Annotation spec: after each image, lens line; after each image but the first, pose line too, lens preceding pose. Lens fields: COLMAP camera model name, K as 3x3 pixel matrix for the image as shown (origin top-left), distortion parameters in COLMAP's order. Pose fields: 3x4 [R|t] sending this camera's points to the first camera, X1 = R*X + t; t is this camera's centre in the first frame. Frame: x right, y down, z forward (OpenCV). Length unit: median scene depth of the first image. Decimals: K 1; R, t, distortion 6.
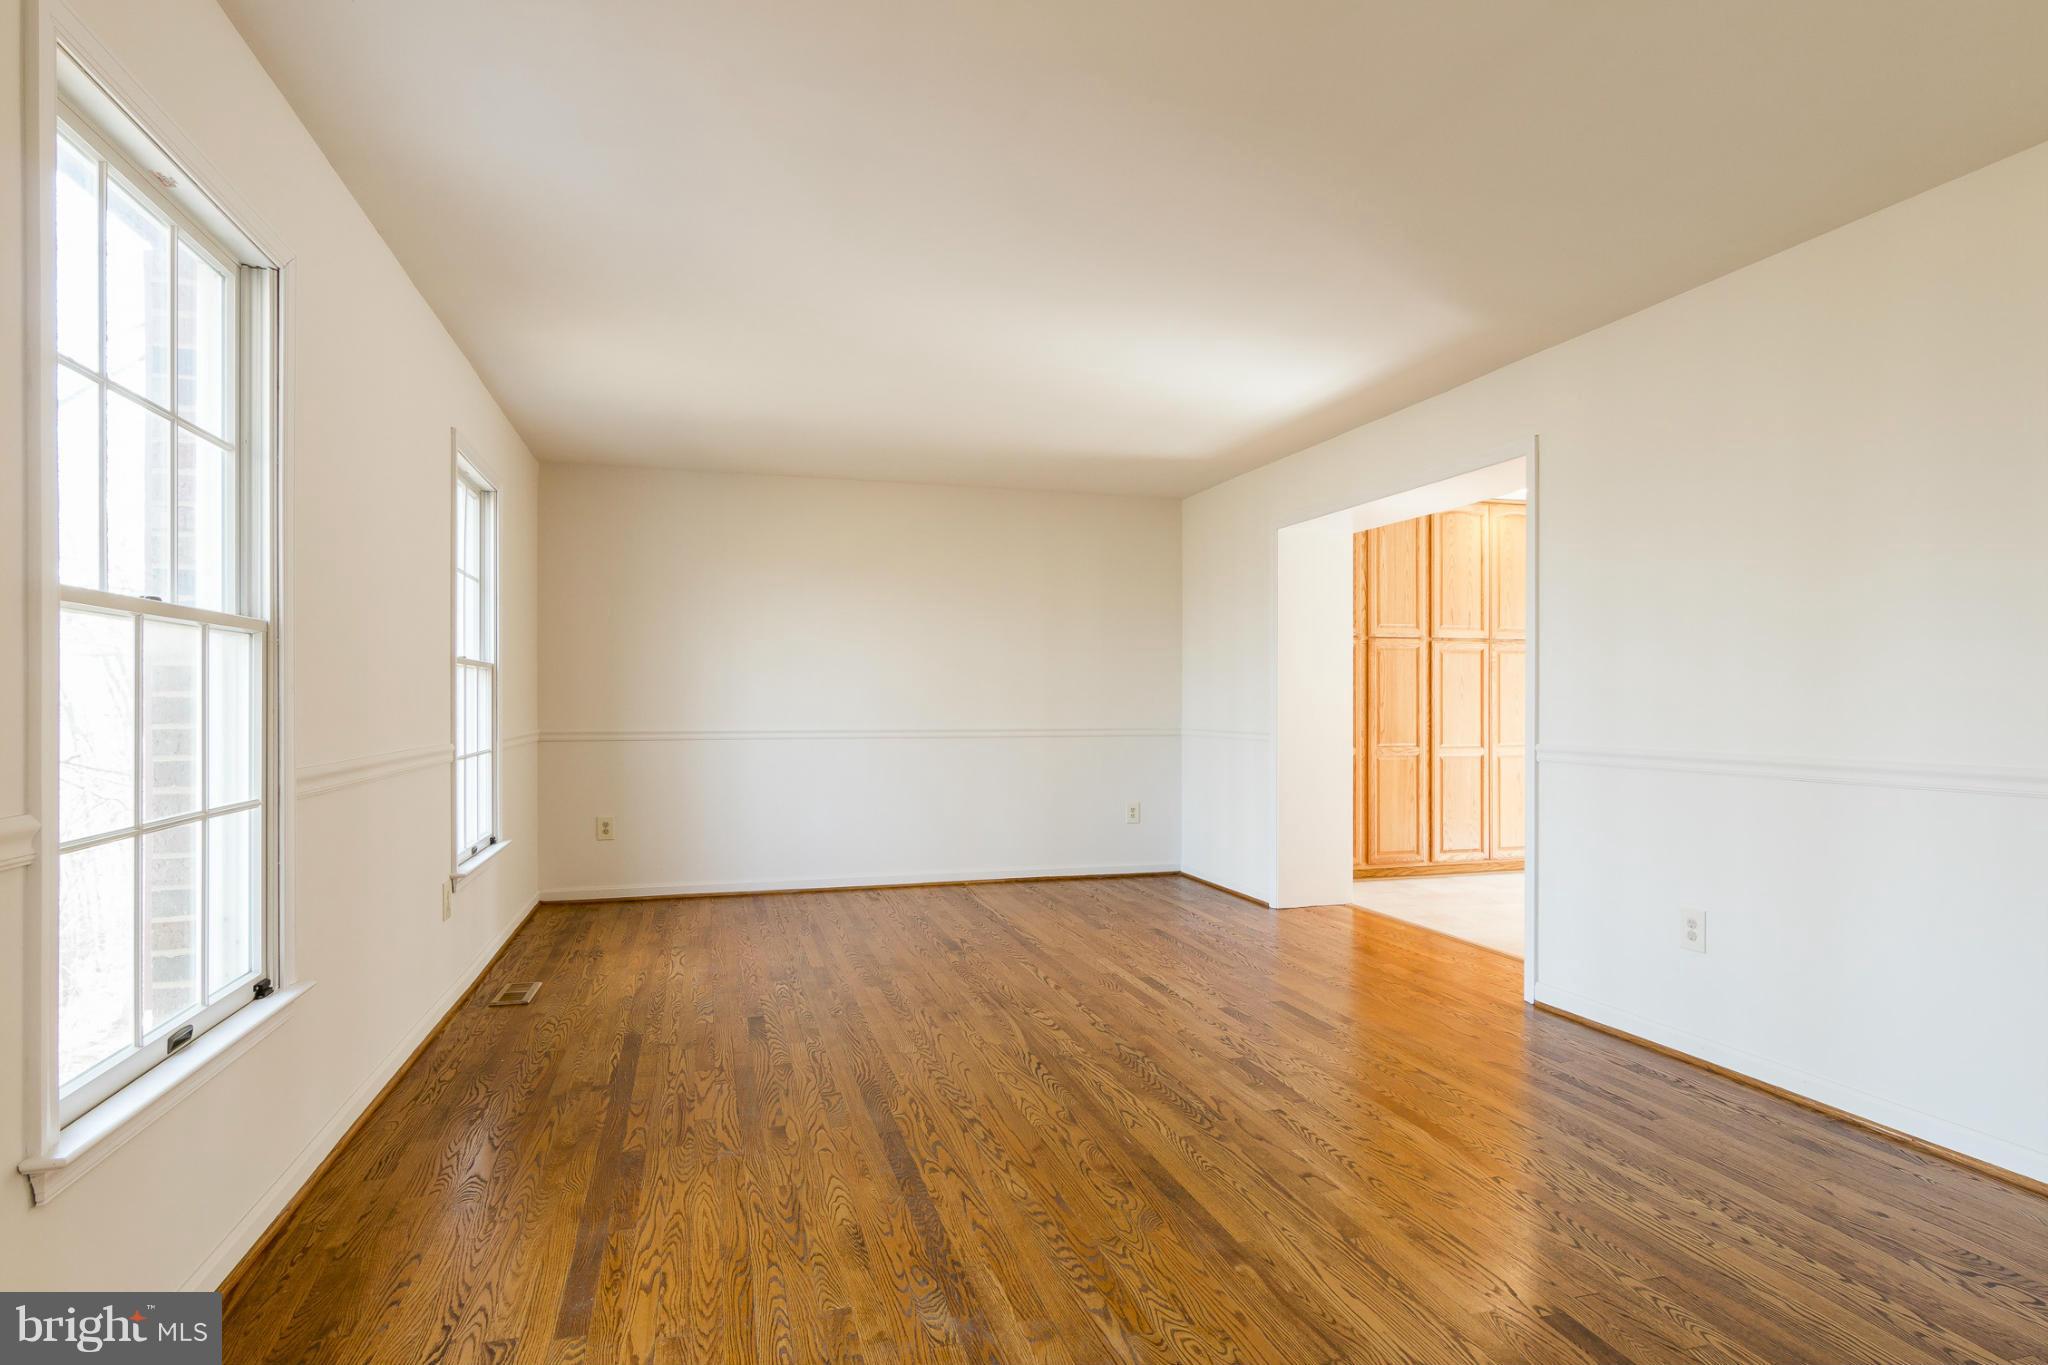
lens RADIAL K [[1017.2, 0, 1022.5], [0, 1017.2, 697.6], [0, 0, 1]] dist [0.001409, 0.001043]
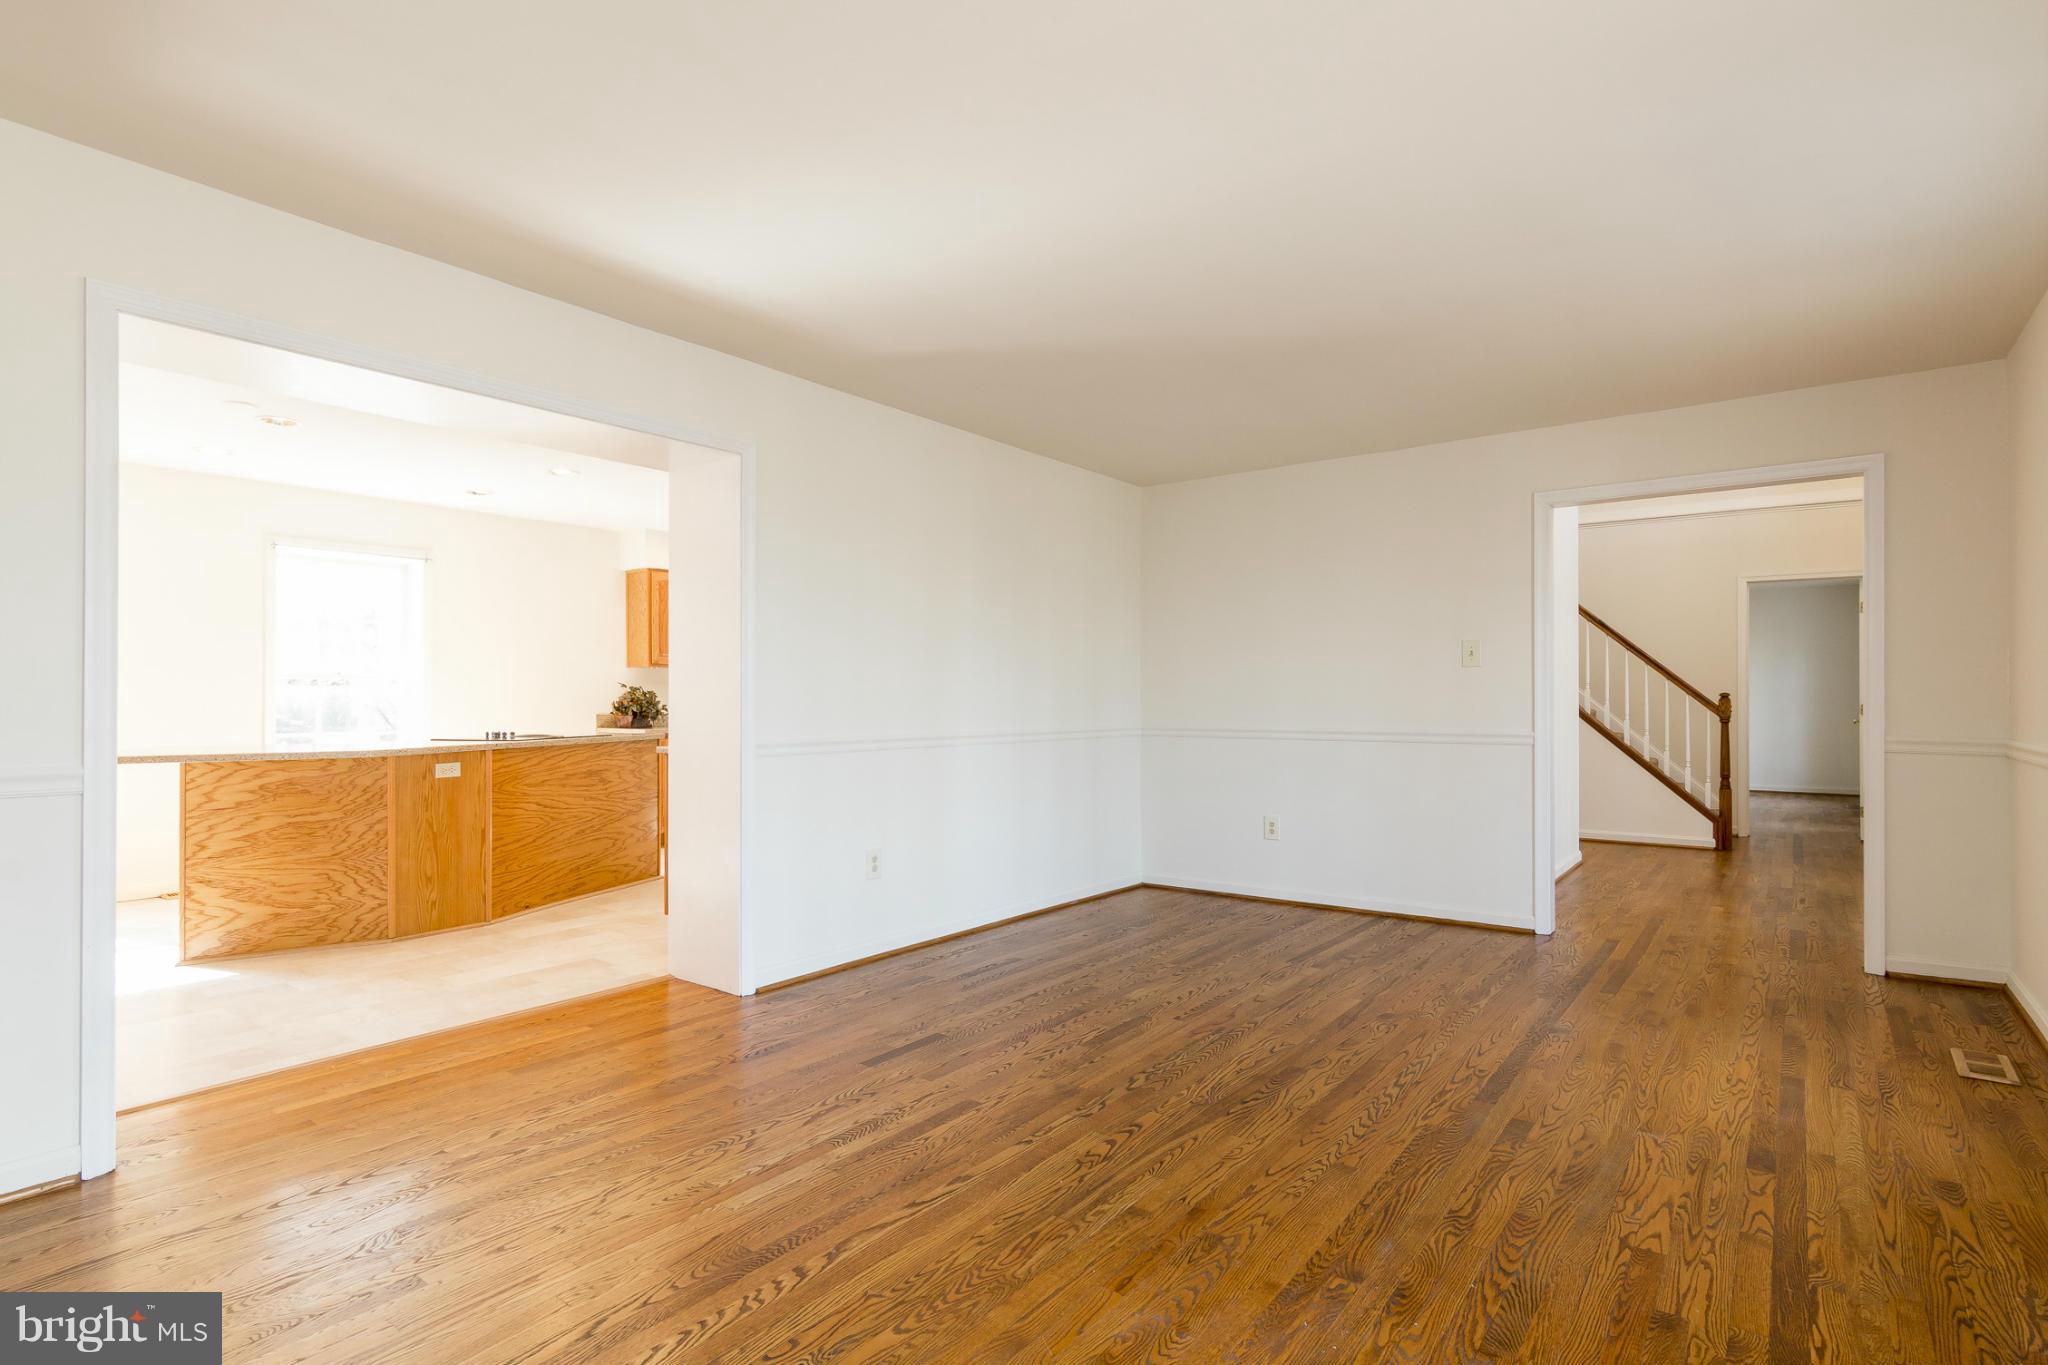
lens RADIAL K [[1017.2, 0, 1022.5], [0, 1017.2, 697.6], [0, 0, 1]] dist [0.001409, 0.001043]
pose [[-0.575617, -0.000288, 0.817719, -0.643720], [-0.003322, 0.999993, -0.001986, 0.004489], [-0.817713, -0.003860, -0.575613, 1.783716]]
